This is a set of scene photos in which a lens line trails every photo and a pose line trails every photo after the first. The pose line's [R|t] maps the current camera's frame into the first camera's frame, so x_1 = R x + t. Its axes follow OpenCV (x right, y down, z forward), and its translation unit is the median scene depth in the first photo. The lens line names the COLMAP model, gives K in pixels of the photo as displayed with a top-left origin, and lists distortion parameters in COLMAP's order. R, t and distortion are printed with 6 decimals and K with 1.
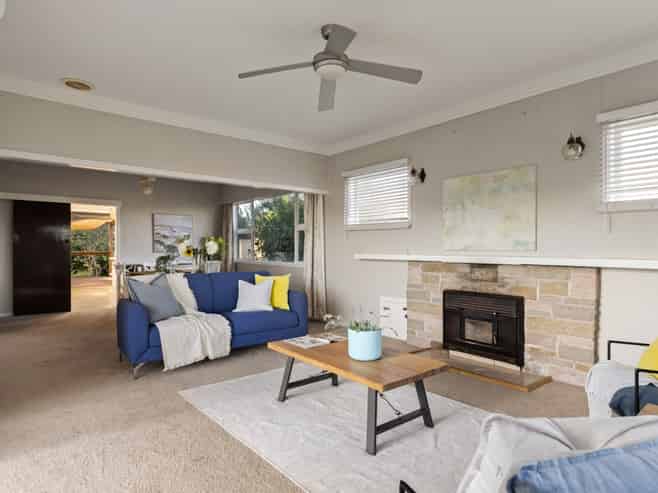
lens RADIAL K [[394.6, 0, 329.0], [0, 394.6, 246.5], [0, 0, 1]] dist [0.000470, 0.000203]
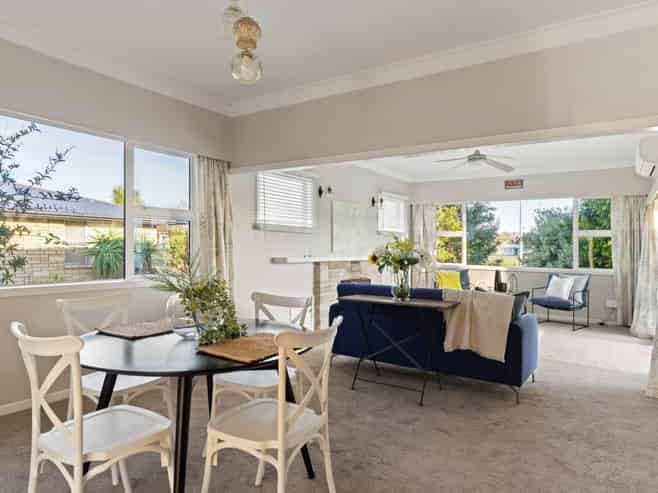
lens RADIAL K [[422.3, 0, 329.3], [0, 422.3, 241.6], [0, 0, 1]] dist [-0.002479, -0.001478]
pose [[-0.282473, 0.005614, 0.959259, -1.212798], [-0.020832, 0.999711, -0.011985, -0.012073], [-0.959049, -0.023368, -0.282275, 1.573105]]
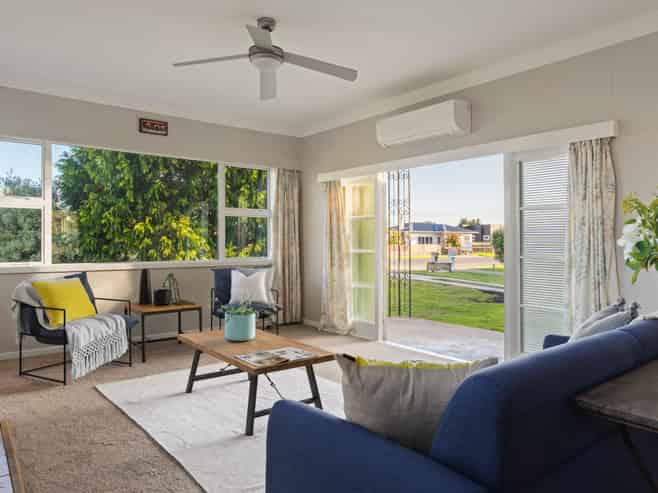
lens RADIAL K [[463.2, 0, 329.0], [0, 463.2, 246.5], [0, 0, 1]] dist [0.001622, 0.001694]
pose [[-0.999807, -0.003031, 0.019414, -0.103992], [-0.002856, 0.999955, 0.009043, 0.006015], [-0.019441, 0.008986, -0.999771, 1.509906]]
